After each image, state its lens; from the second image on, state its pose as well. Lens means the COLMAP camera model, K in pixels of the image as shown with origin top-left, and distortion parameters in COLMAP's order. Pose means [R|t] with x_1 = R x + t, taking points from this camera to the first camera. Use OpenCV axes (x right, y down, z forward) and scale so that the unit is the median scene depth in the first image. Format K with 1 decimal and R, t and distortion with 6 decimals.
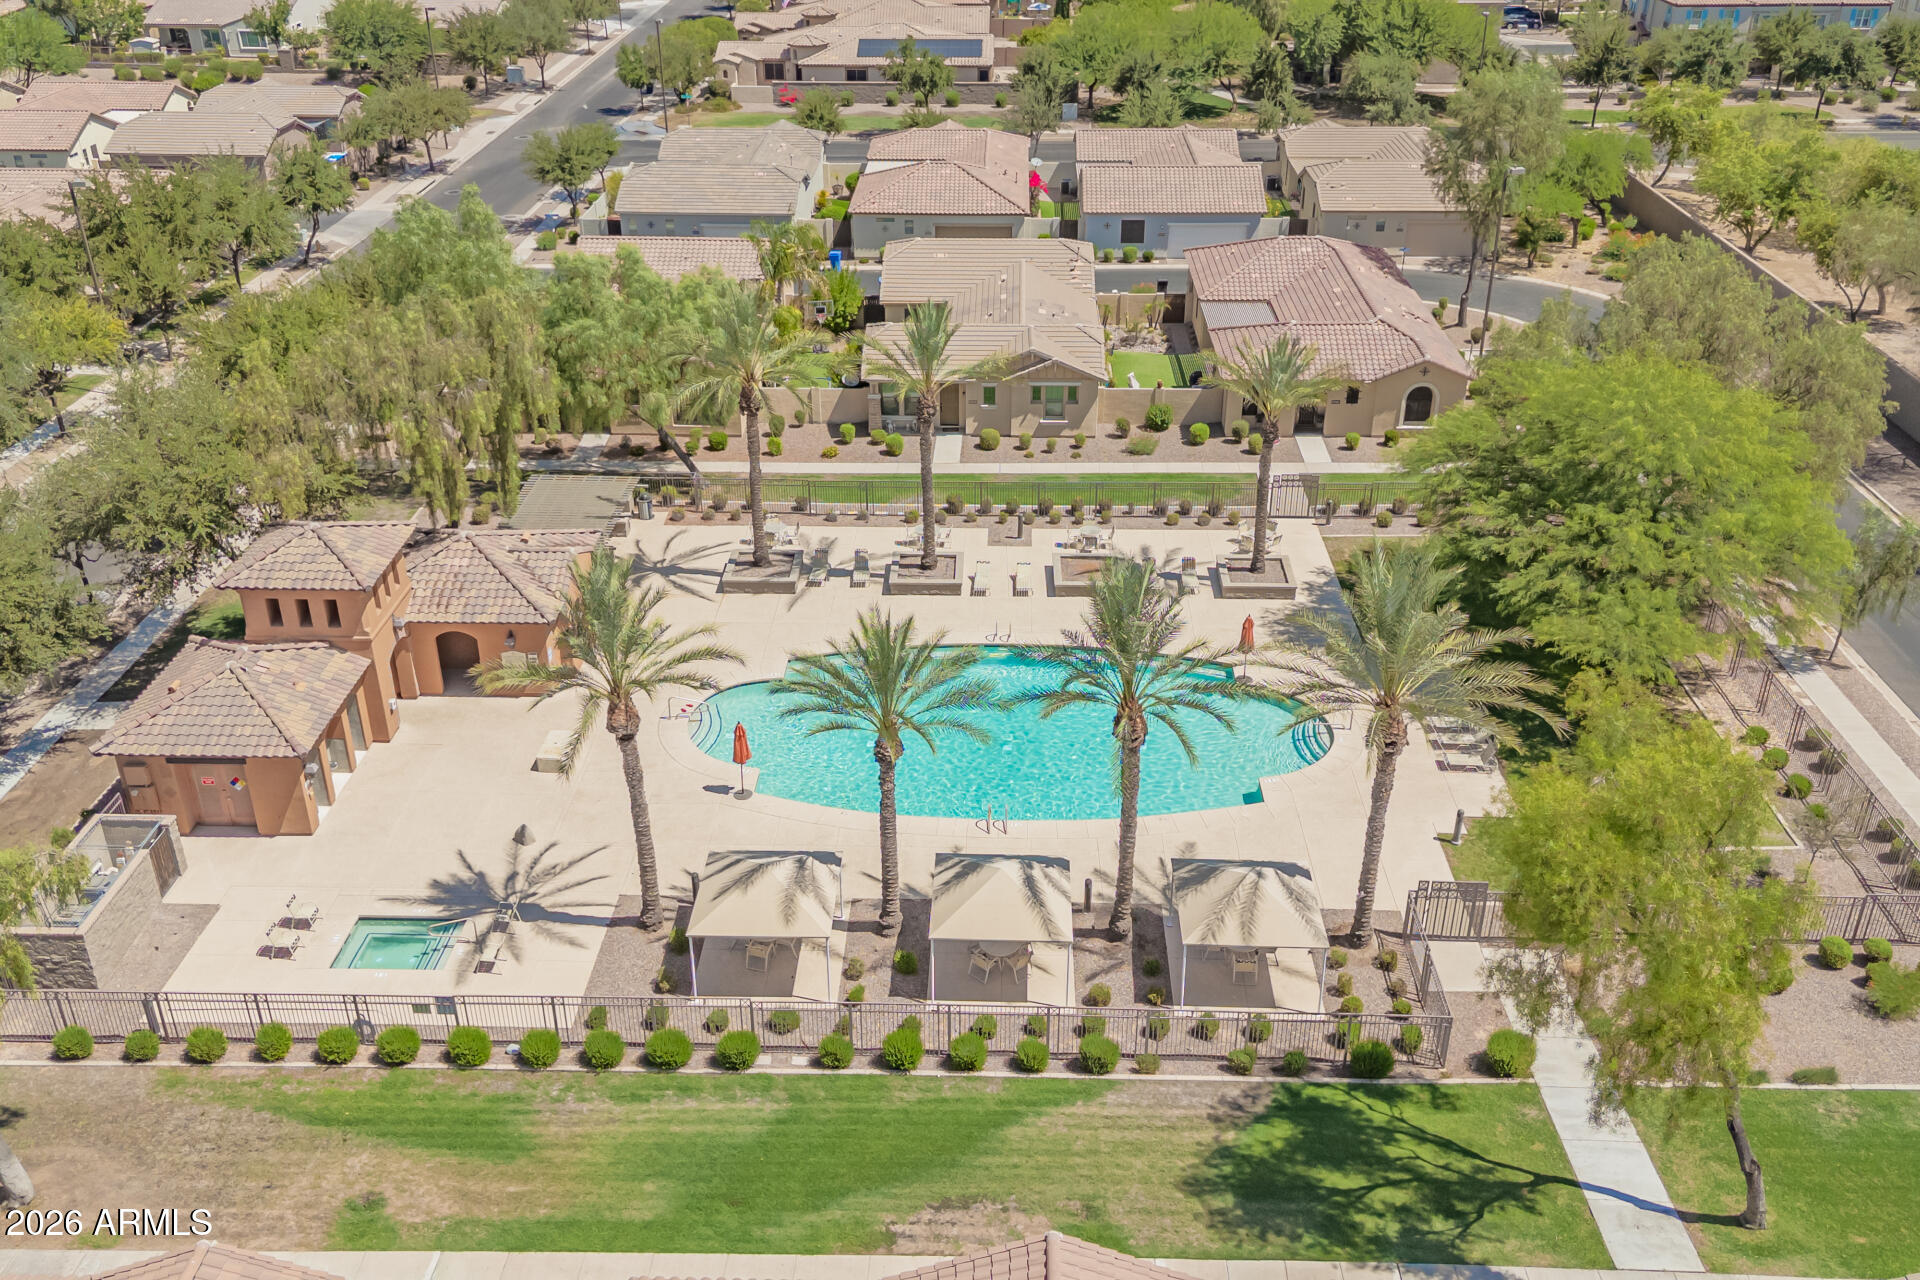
lens RADIAL K [[1675.8, 0, 960.0], [0, 1675.8, 640.0], [0, 0, 1]] dist [0.105475, -0.134965]
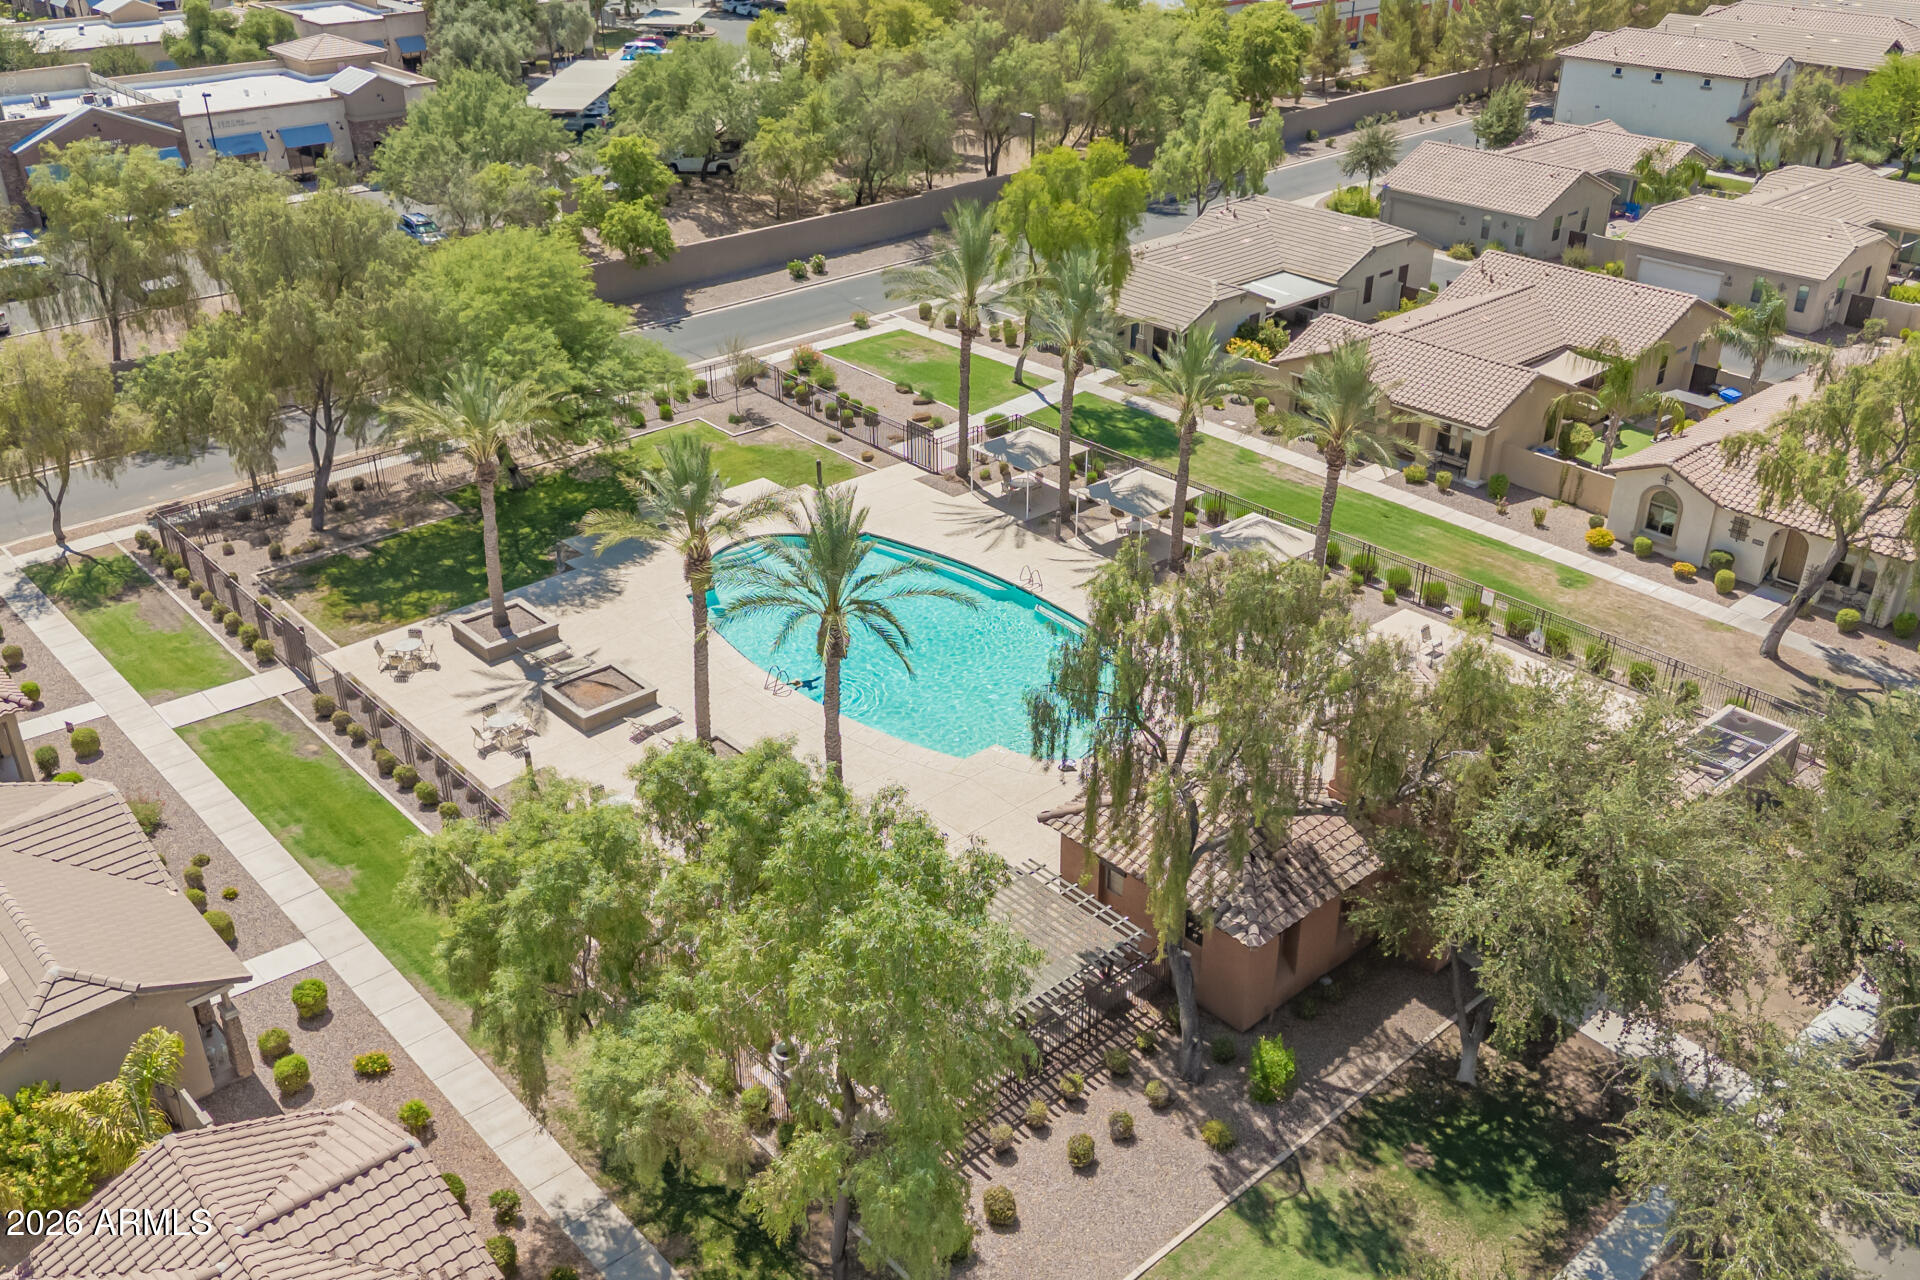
lens RADIAL K [[1675.8, 0, 960.0], [0, 1675.8, 640.0], [0, 0, 1]] dist [0.105475, -0.134965]
pose [[-0.690608, -0.343485, 0.636458, -0.822026], [0.344930, 0.617058, 0.707292, -0.842539], [-0.635676, 0.707995, -0.307667, 1.549304]]
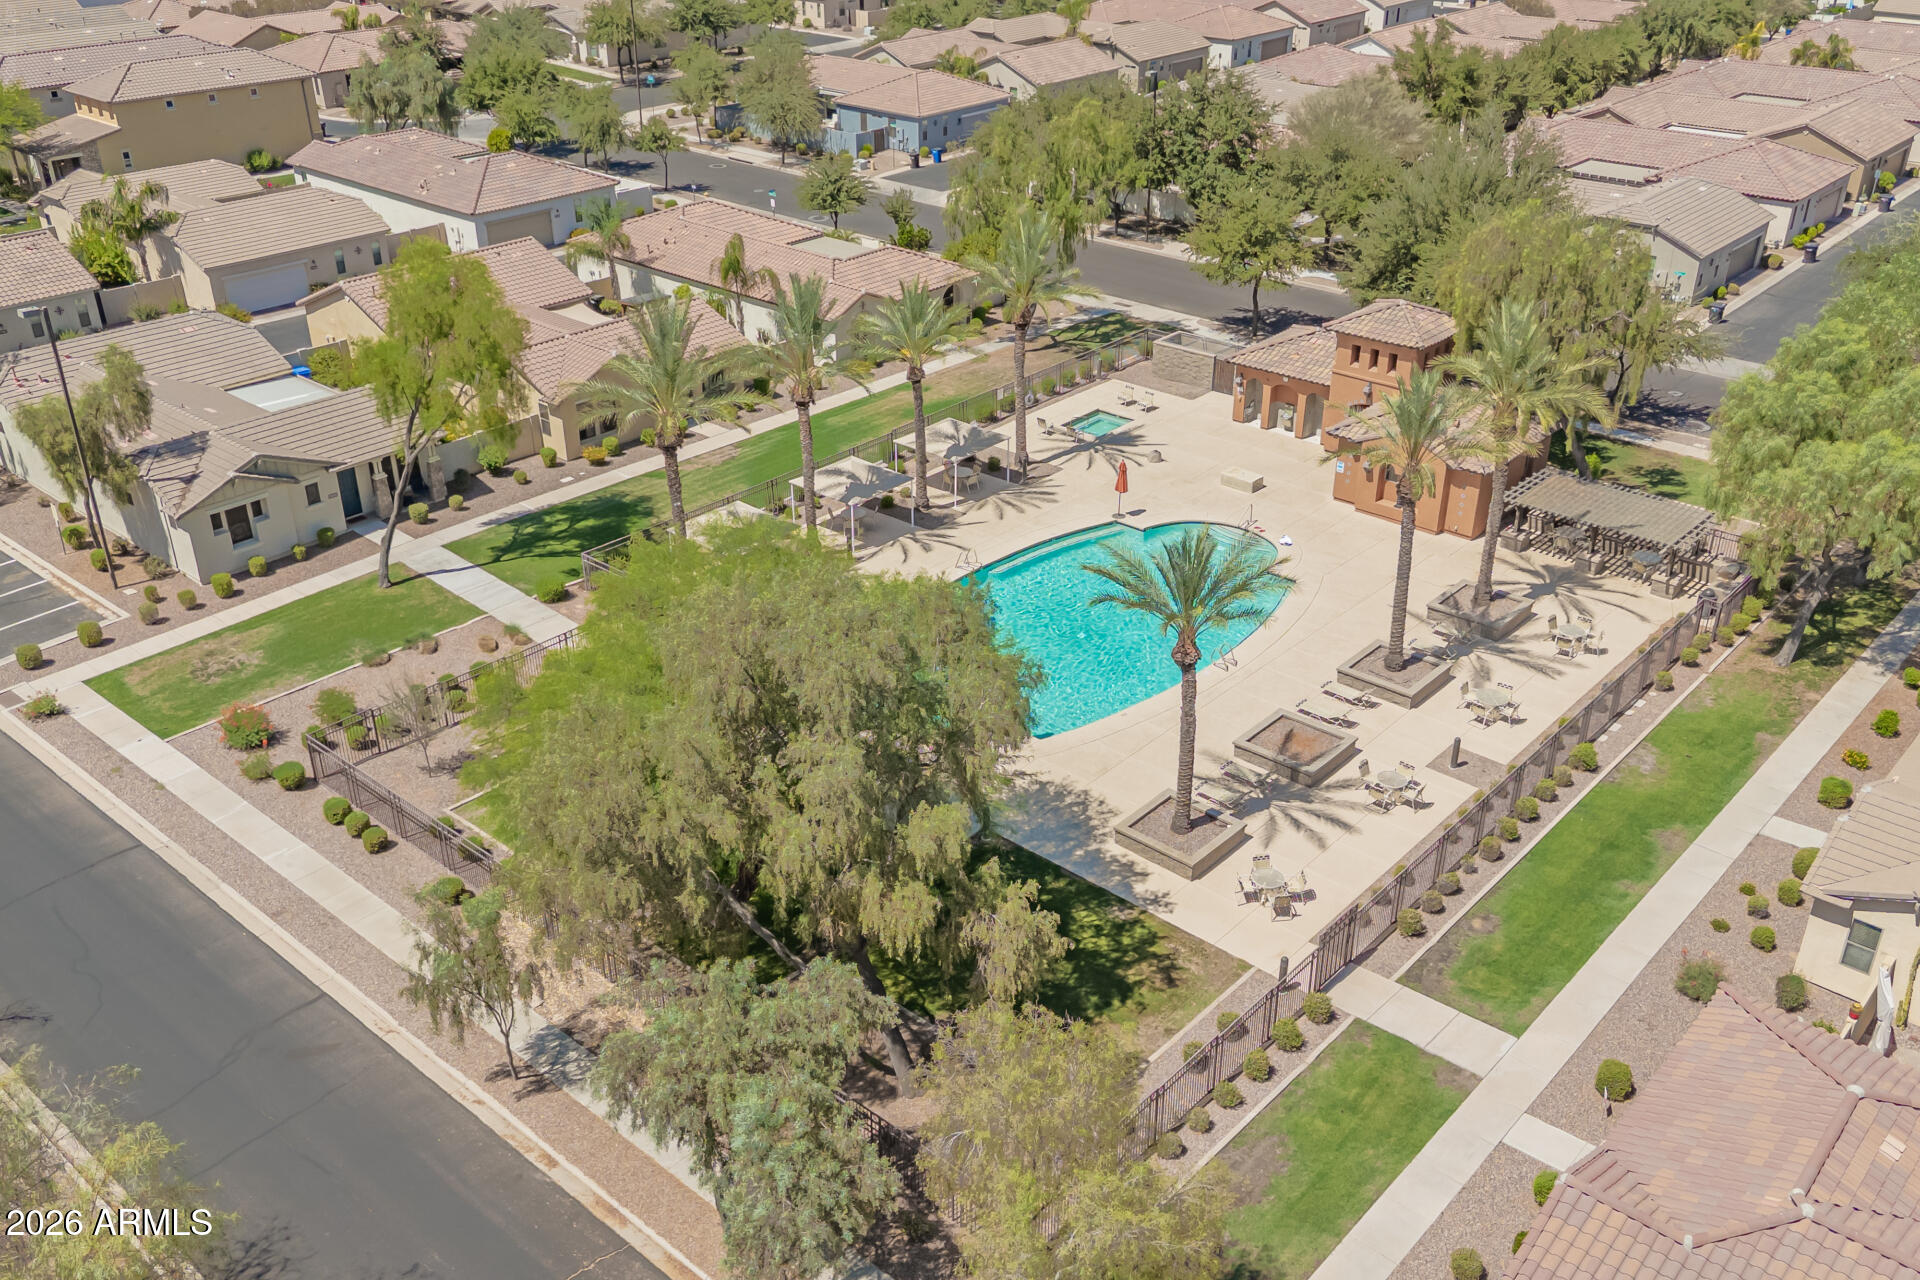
lens RADIAL K [[1675.8, 0, 960.0], [0, 1675.8, 640.0], [0, 0, 1]] dist [0.105475, -0.134965]
pose [[-0.642161, 0.363627, -0.674836, 0.987398], [-0.358271, 0.635902, 0.683571, -0.790928], [0.677695, 0.680738, -0.278075, 1.484271]]
